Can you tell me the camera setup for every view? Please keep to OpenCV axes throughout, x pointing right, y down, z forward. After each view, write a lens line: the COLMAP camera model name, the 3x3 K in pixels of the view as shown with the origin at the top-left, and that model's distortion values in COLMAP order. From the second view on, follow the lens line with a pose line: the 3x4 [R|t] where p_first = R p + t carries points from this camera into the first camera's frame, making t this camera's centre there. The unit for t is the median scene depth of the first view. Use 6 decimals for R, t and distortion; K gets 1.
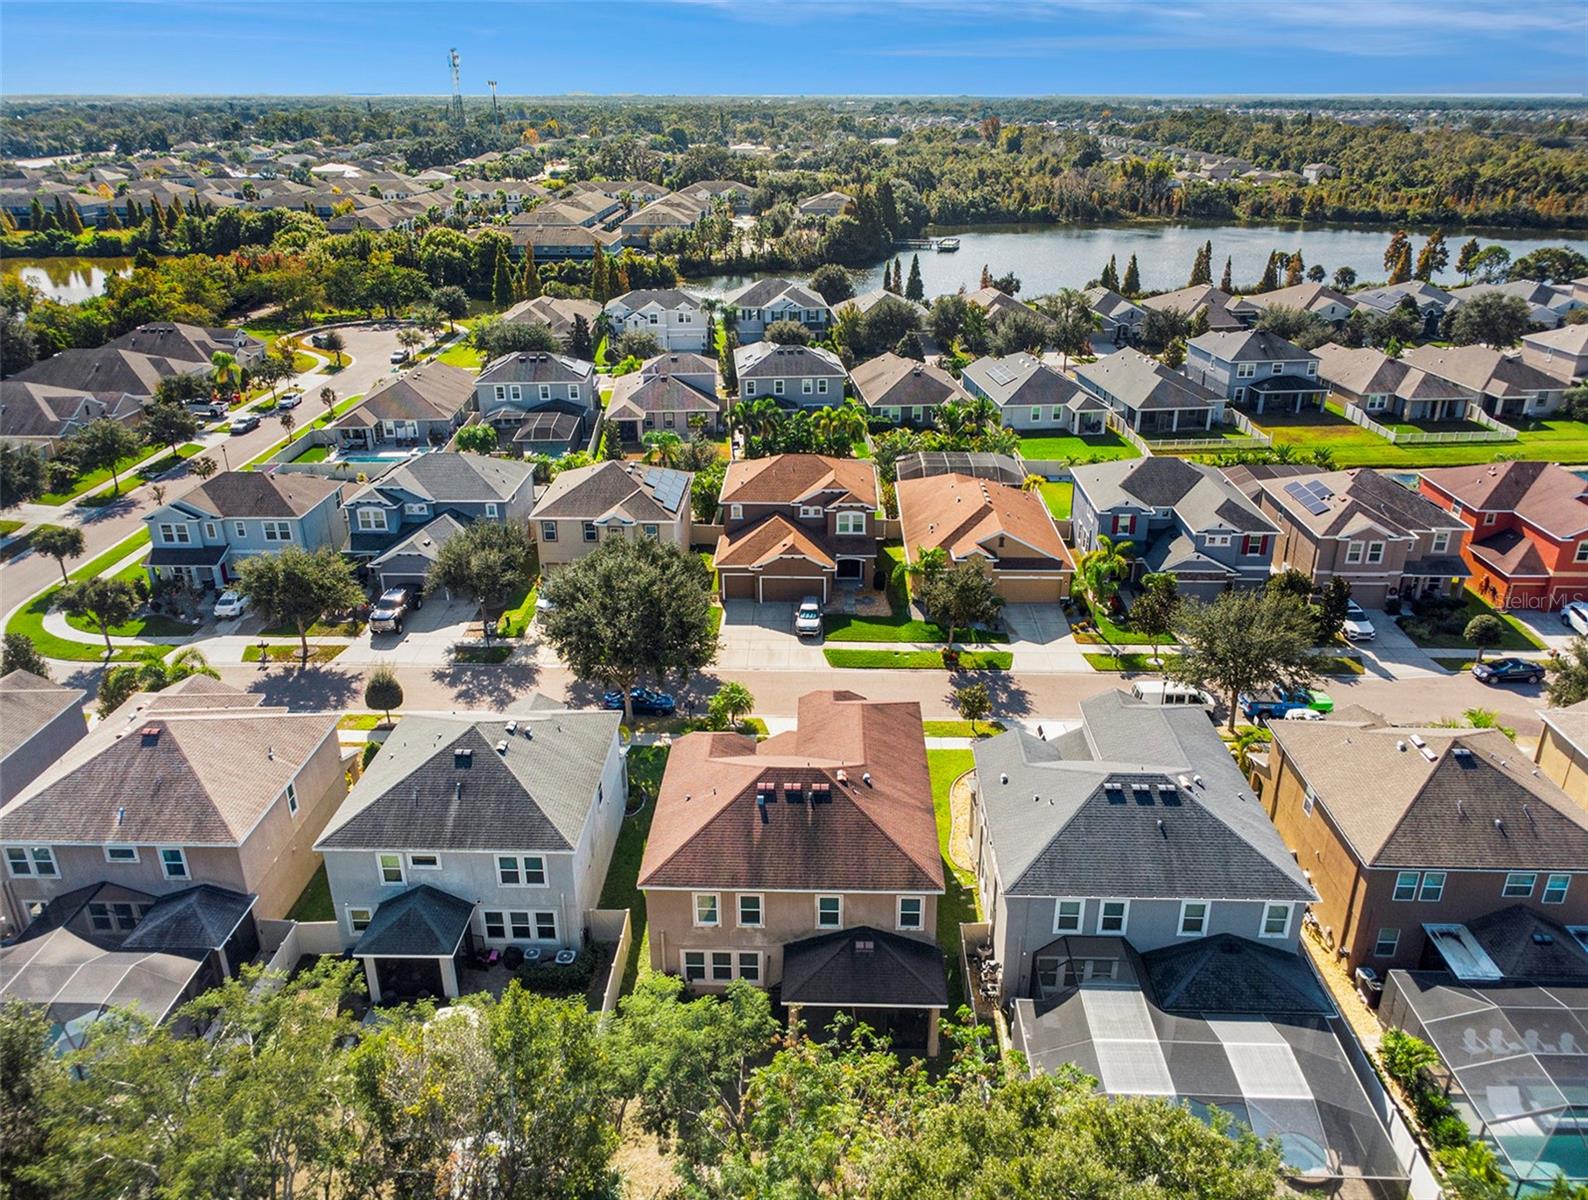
lens RADIAL K [[1165.6, 0, 794.0], [0, 1165.6, 600.0], [0, 0, 1]] dist [0.003201, 0.002064]
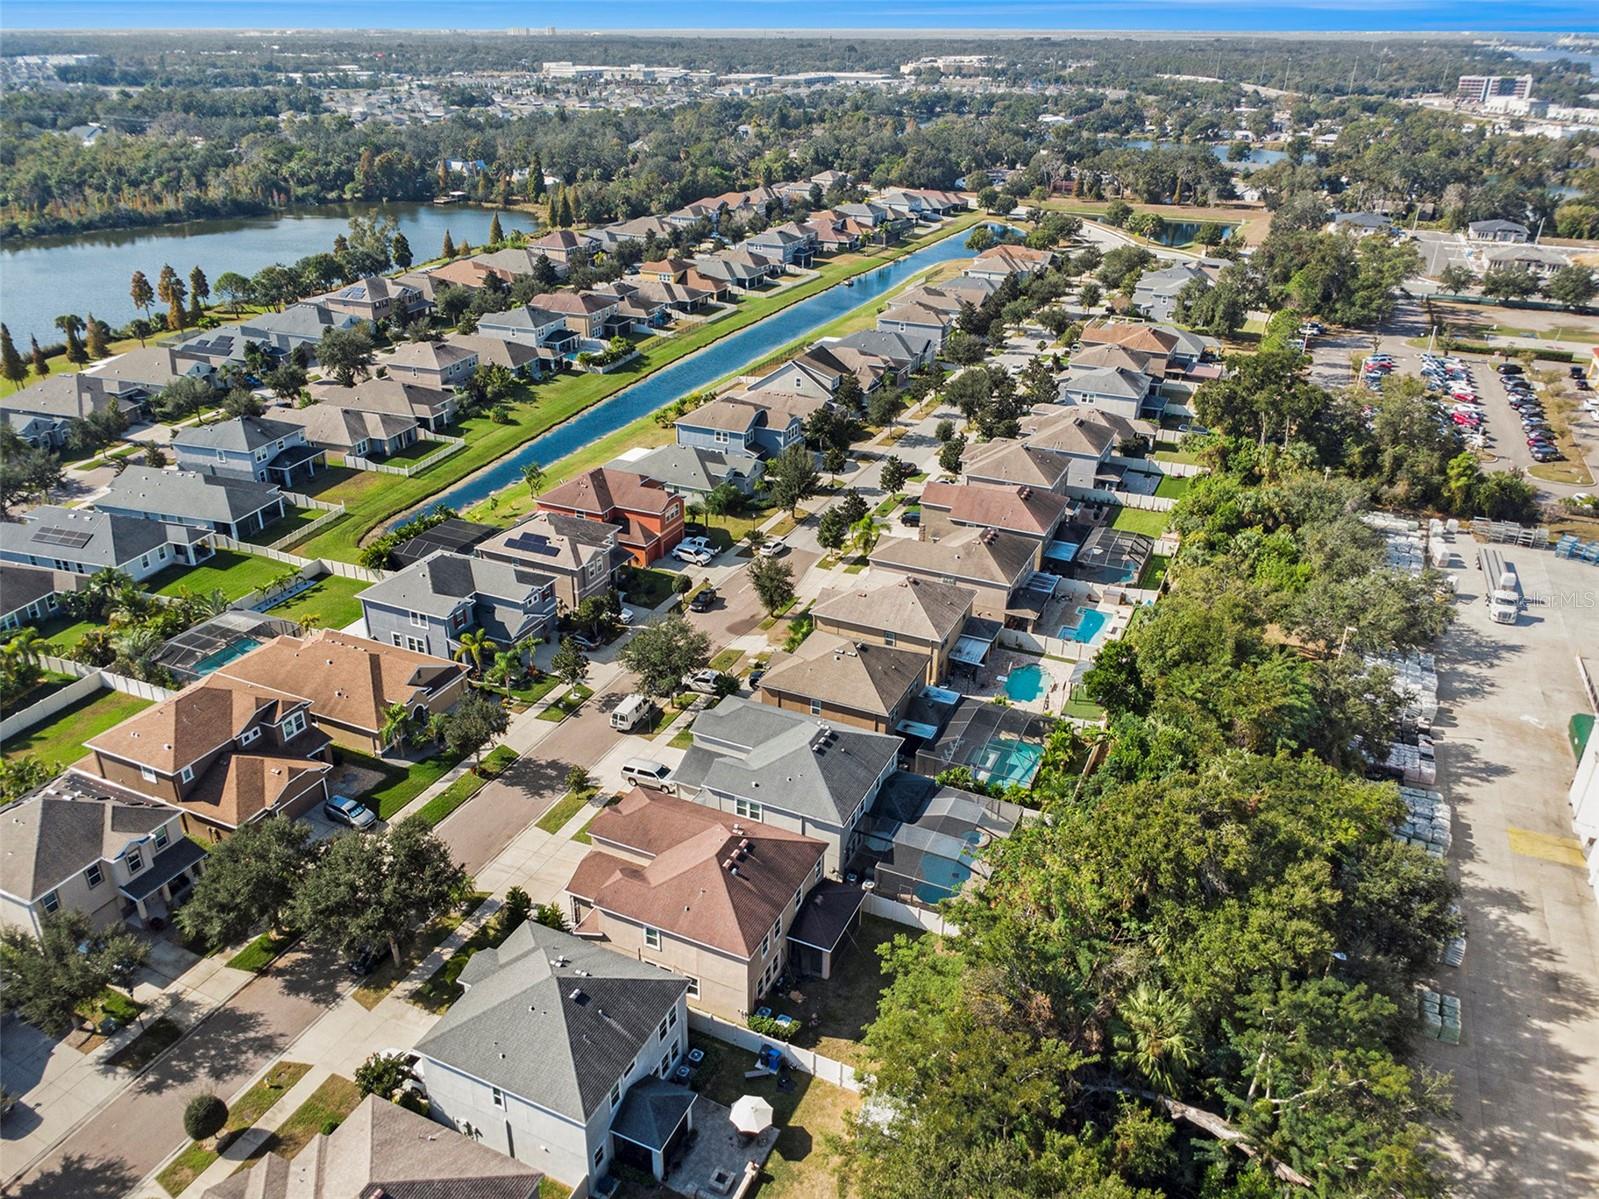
lens RADIAL K [[1190.6, 0, 799.5], [0, 1190.6, 599.5], [0, 0, 1]] dist [0.002029, 0.003420]
pose [[0.385280, -0.401954, 0.830657, -0.667073], [0.359302, 0.894457, 0.266174, -0.309001], [-0.849977, 0.195905, 0.489040, 0.057093]]
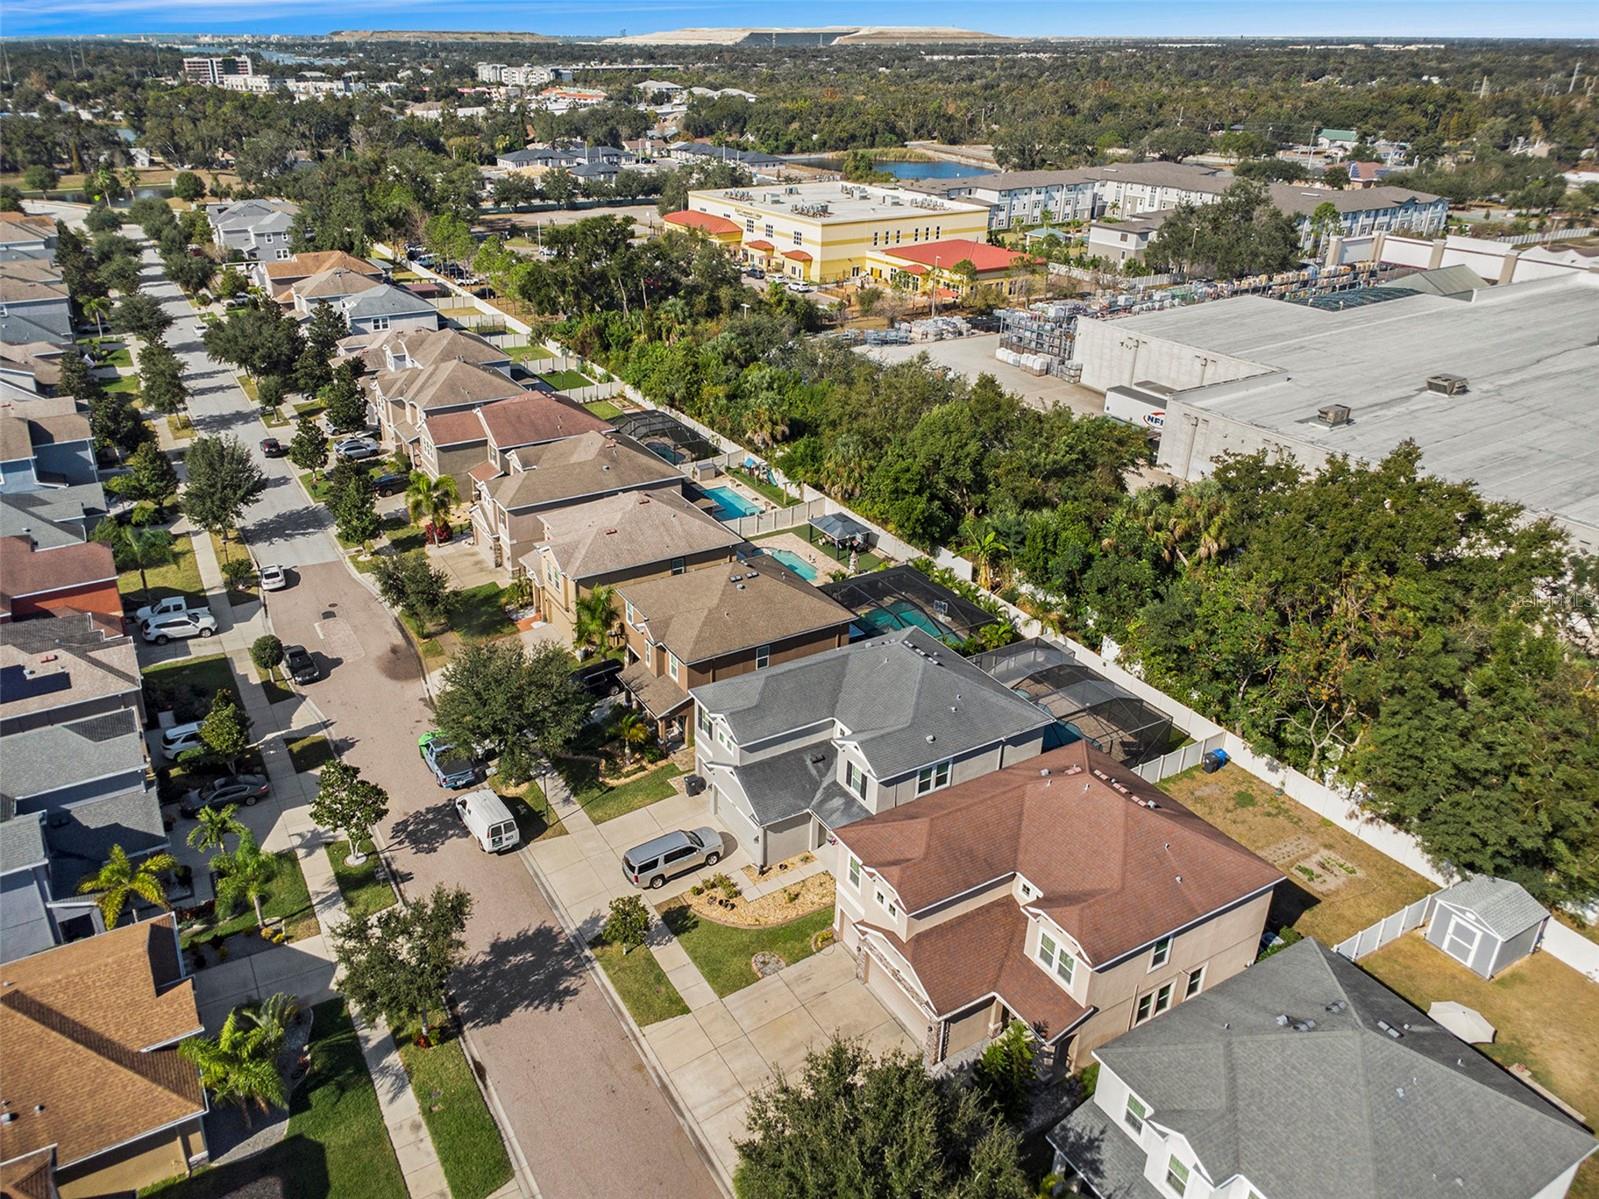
lens RADIAL K [[1159.6, 0, 799.5], [0, 1159.6, 599.5], [0, 0, 1]] dist [-0.001269, -0.000923]
pose [[-0.539768, -0.370816, 0.755742, -0.334457], [0.335153, 0.728873, 0.597007, -0.401147], [-0.772219, 0.575535, -0.269142, 0.826373]]
